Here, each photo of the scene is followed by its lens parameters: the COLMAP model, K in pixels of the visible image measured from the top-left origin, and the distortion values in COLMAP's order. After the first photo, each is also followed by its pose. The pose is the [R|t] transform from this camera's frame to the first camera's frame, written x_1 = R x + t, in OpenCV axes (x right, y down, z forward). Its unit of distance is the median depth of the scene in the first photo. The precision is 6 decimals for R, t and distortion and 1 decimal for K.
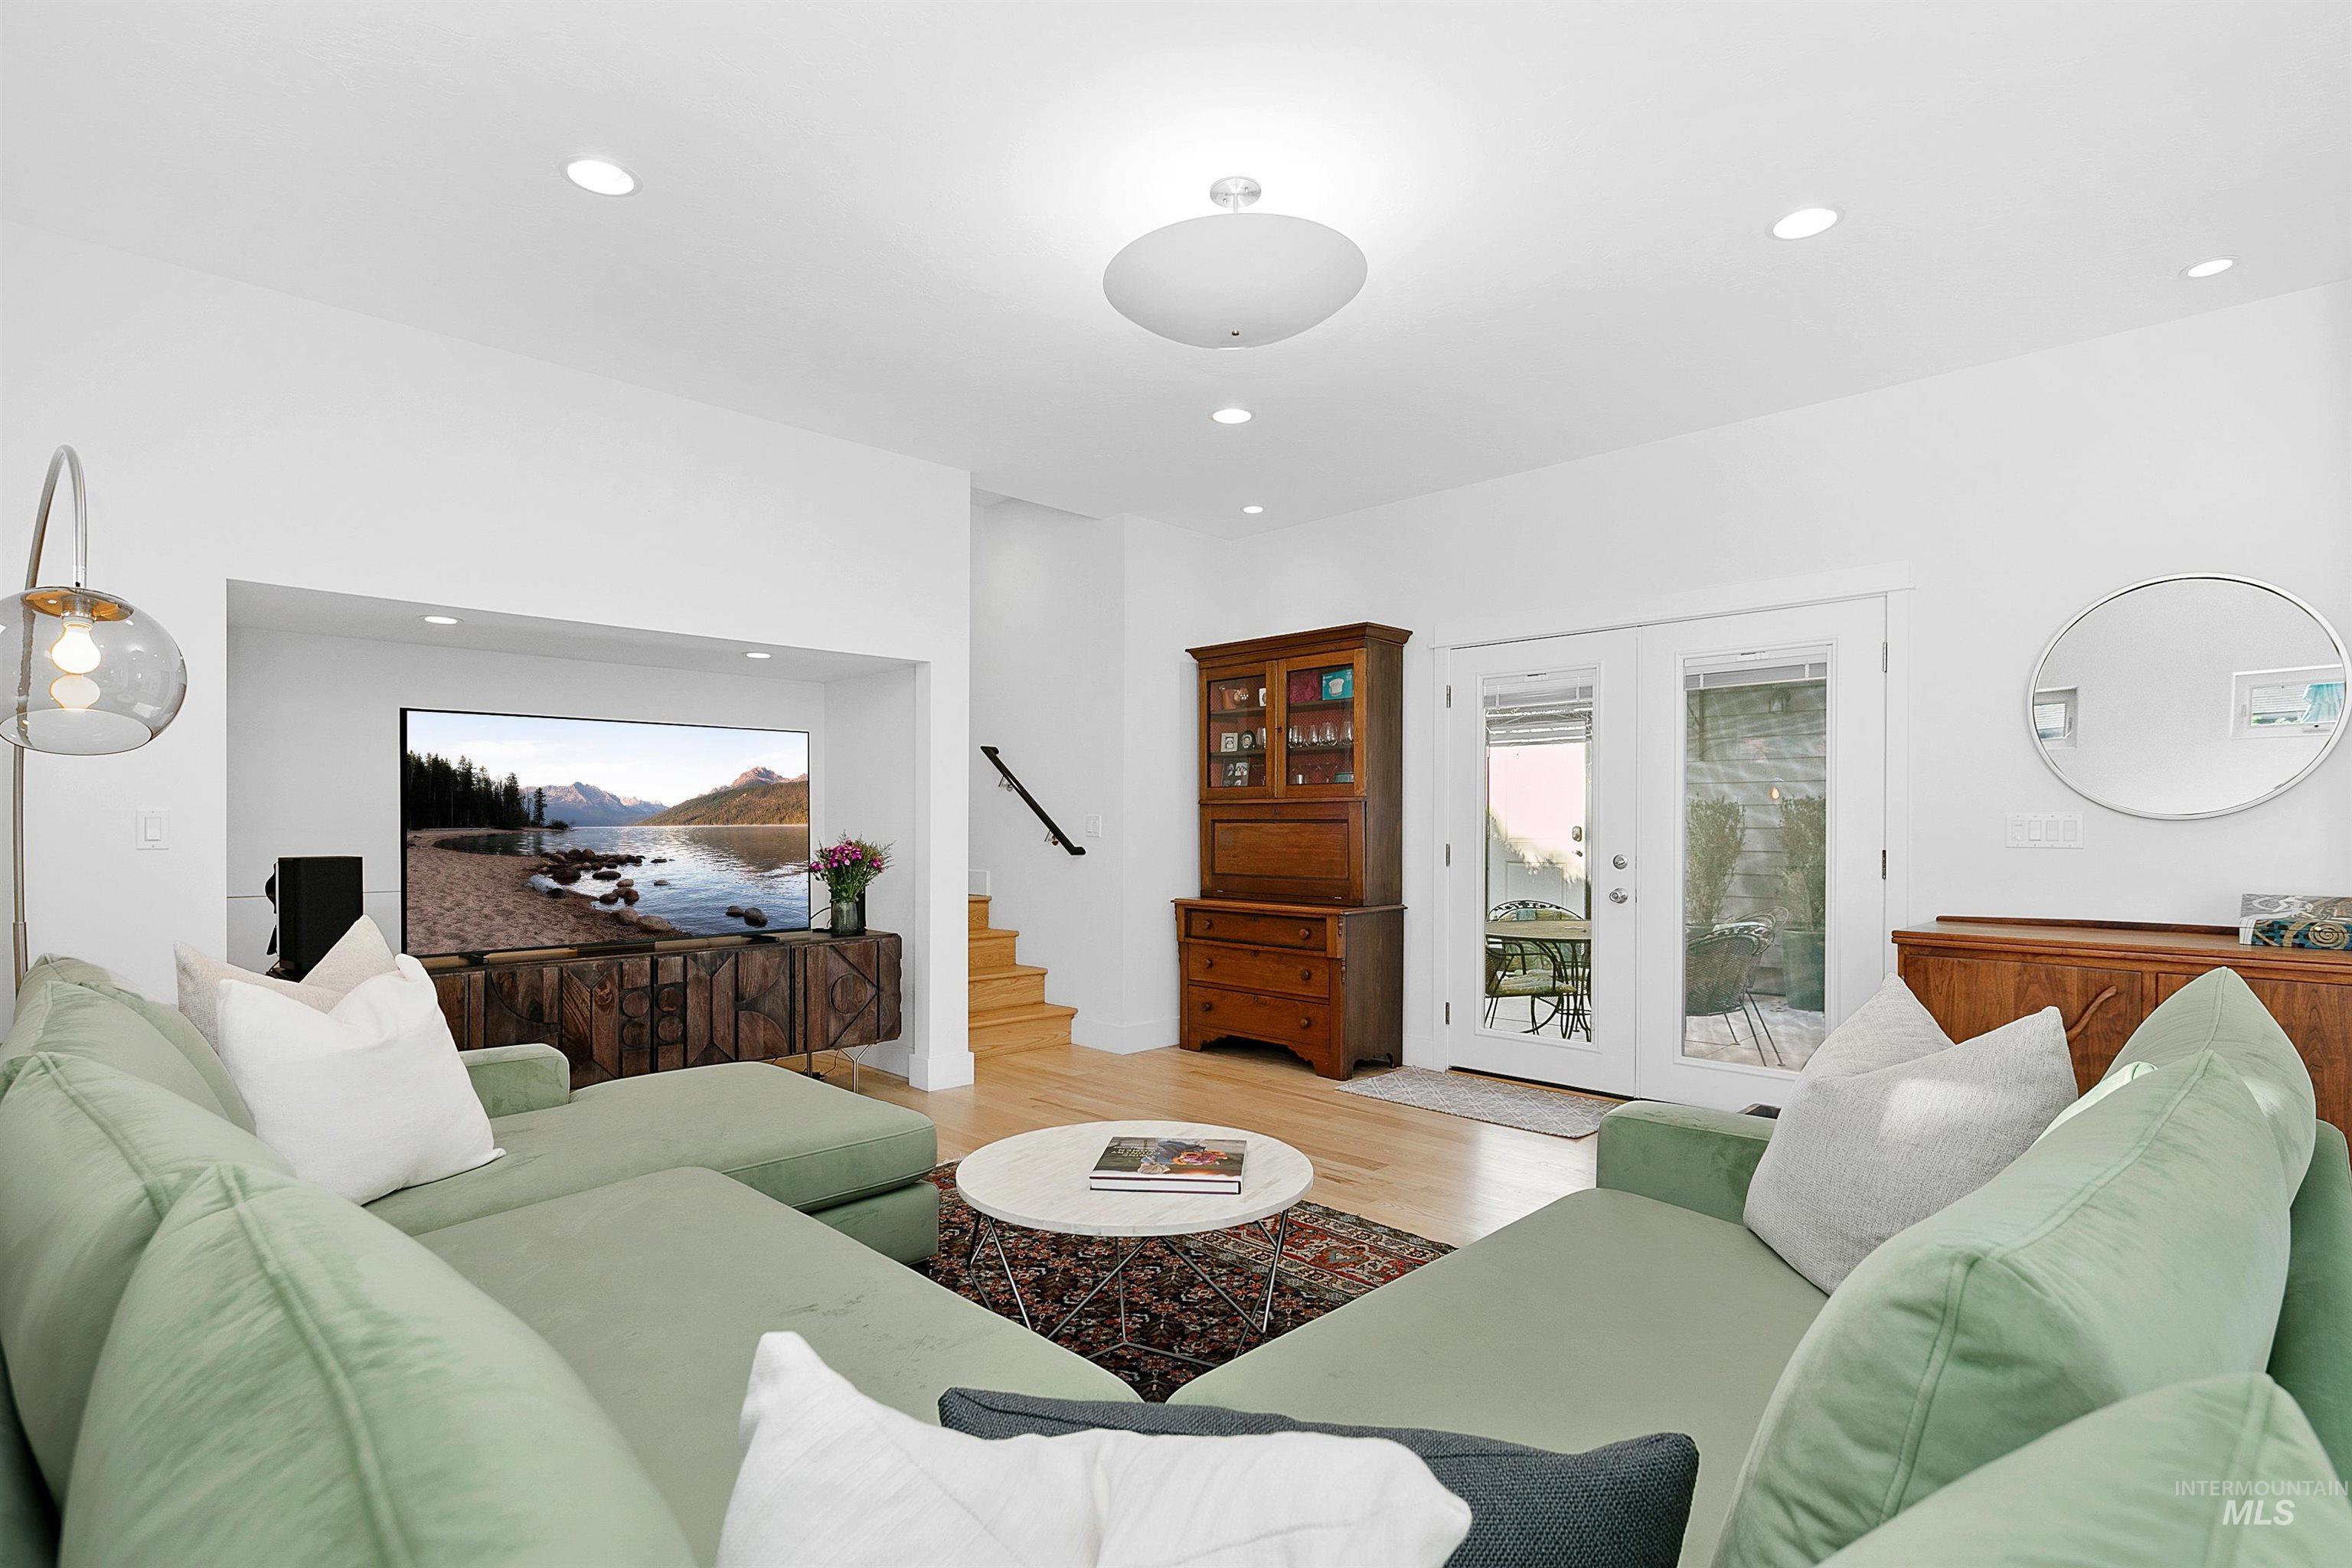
lens RADIAL K [[1146.1, 0, 1176.6], [0, 1146.1, 847.8], [0, 0, 1]] dist [-0.000714, -0.000177]
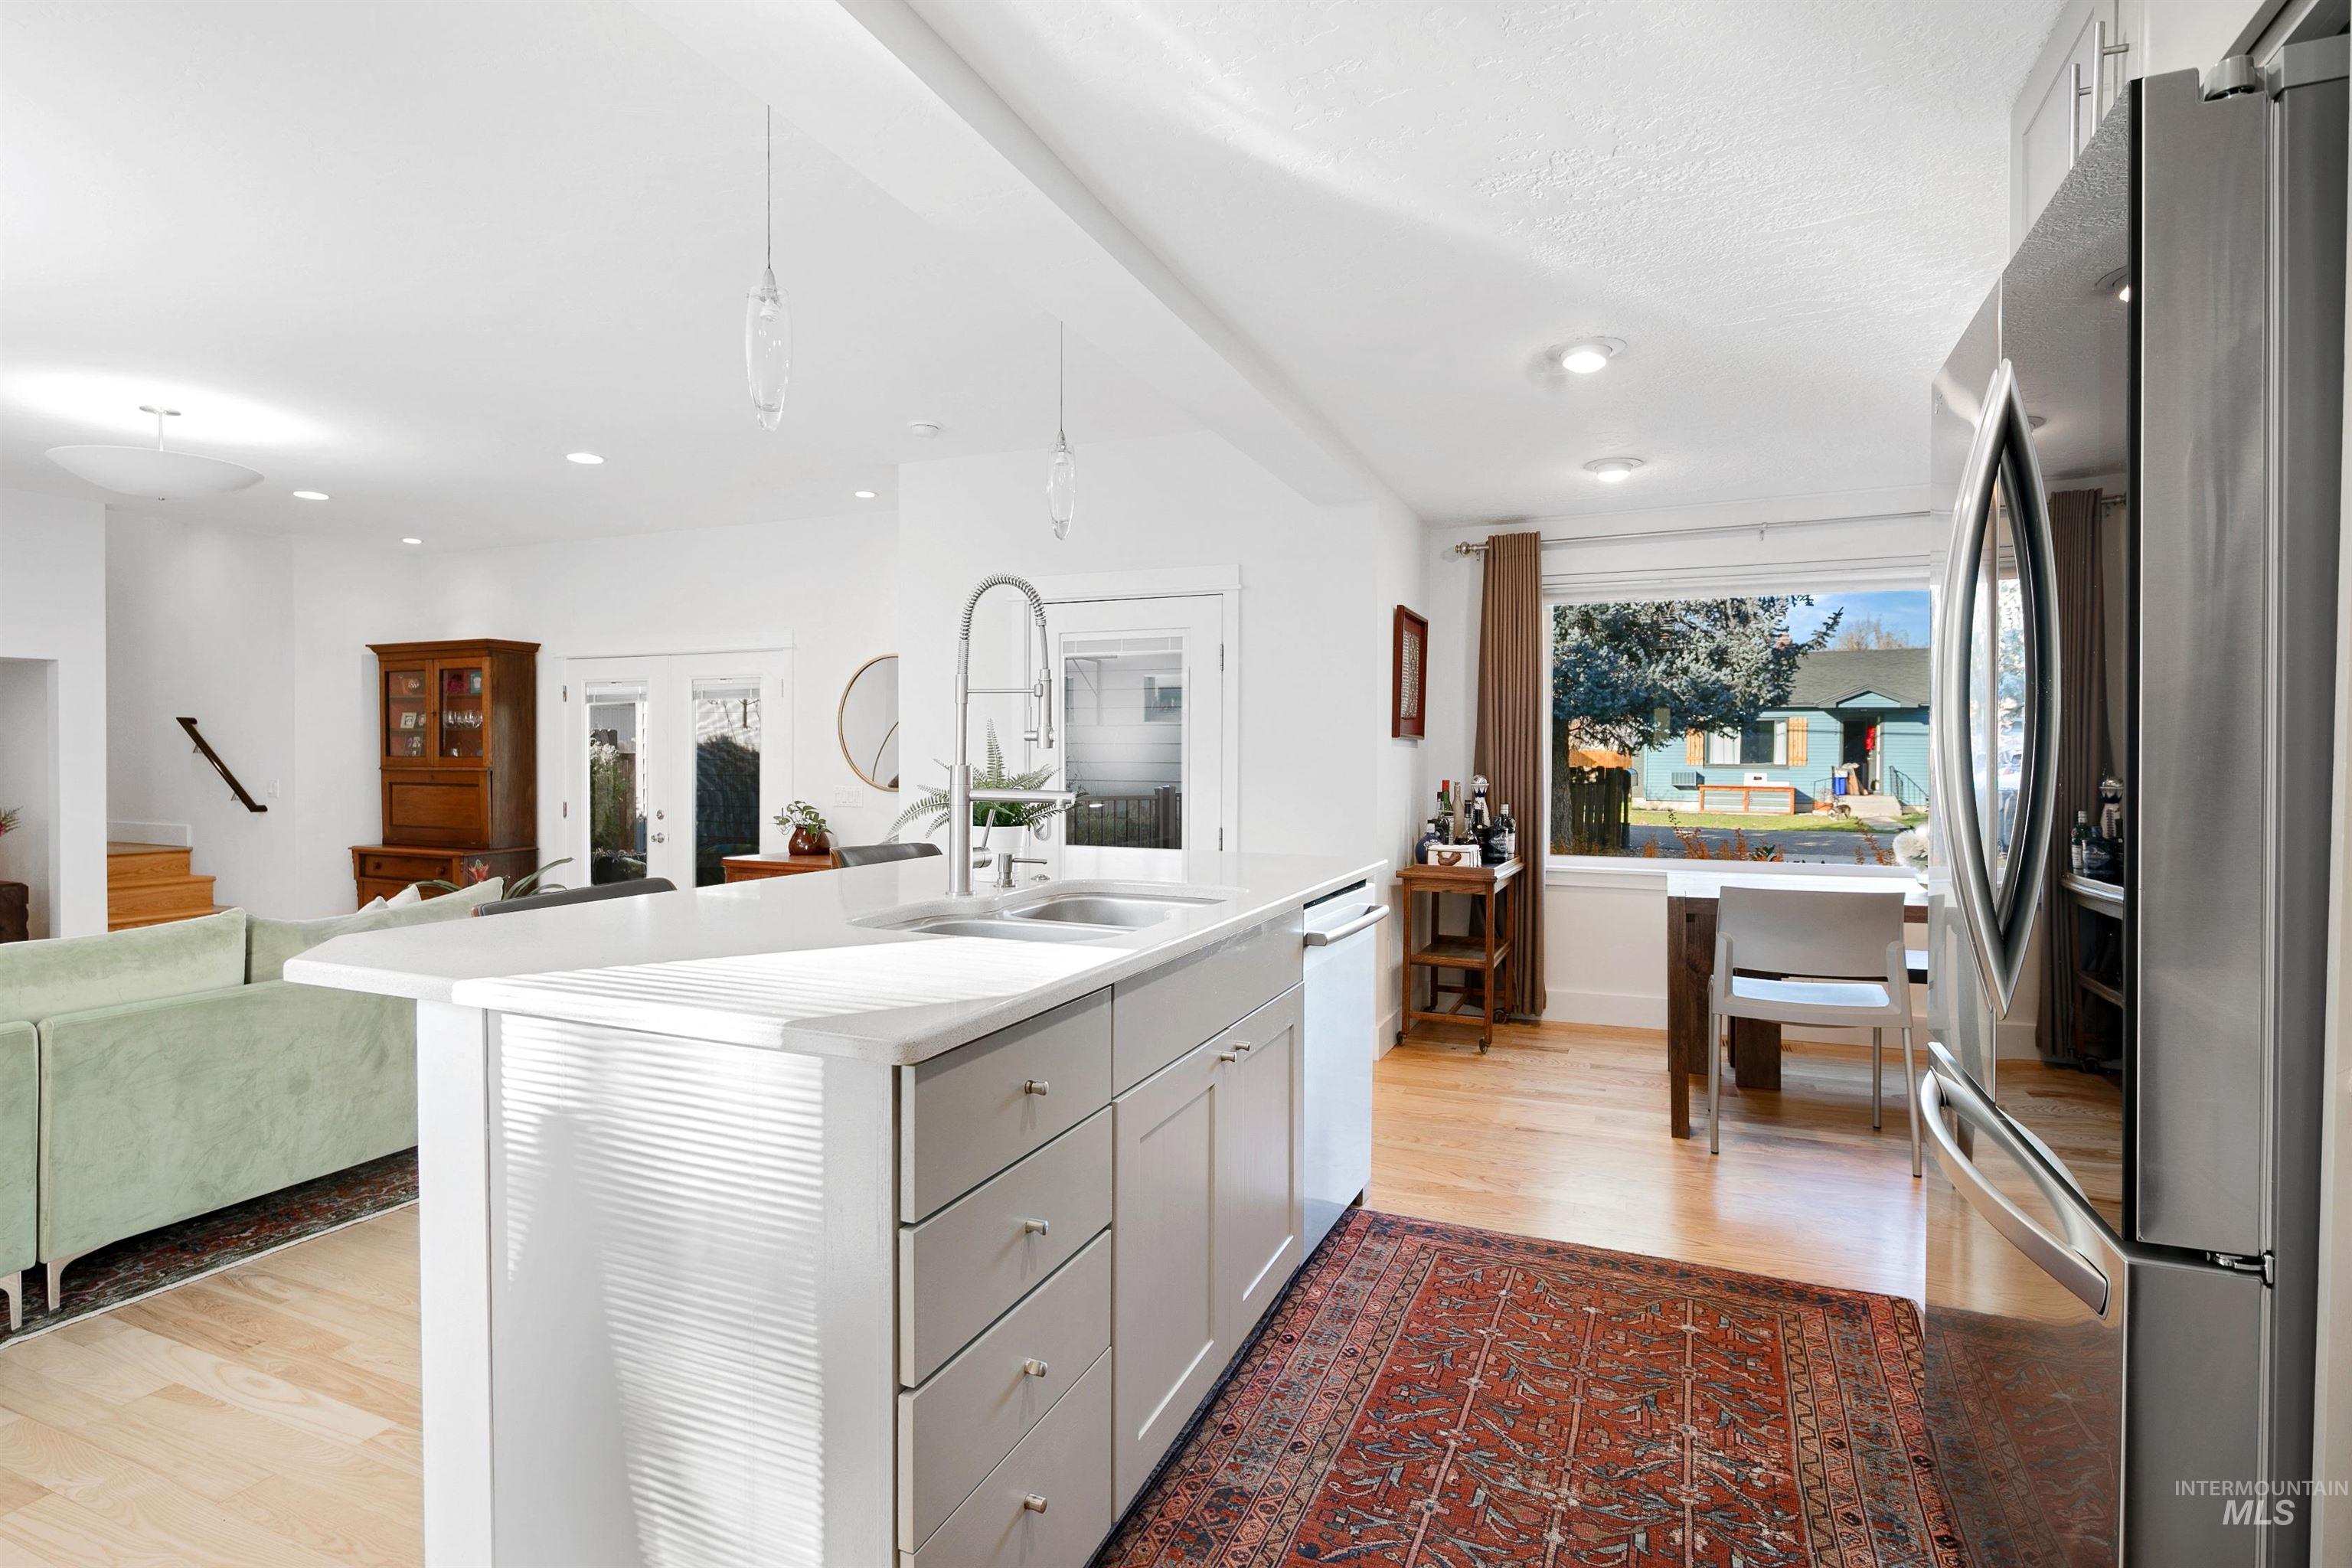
lens RADIAL K [[1161.7, 0, 1176.0], [0, 1161.7, 784.0], [0, 0, 1]] dist [-0.002639, -0.000786]
pose [[0.930351, -0.001149, 0.366669, 0.374302], [0.002414, 0.999993, -0.002992, -0.017365], [-0.366663, 0.003669, 0.930347, -0.507382]]
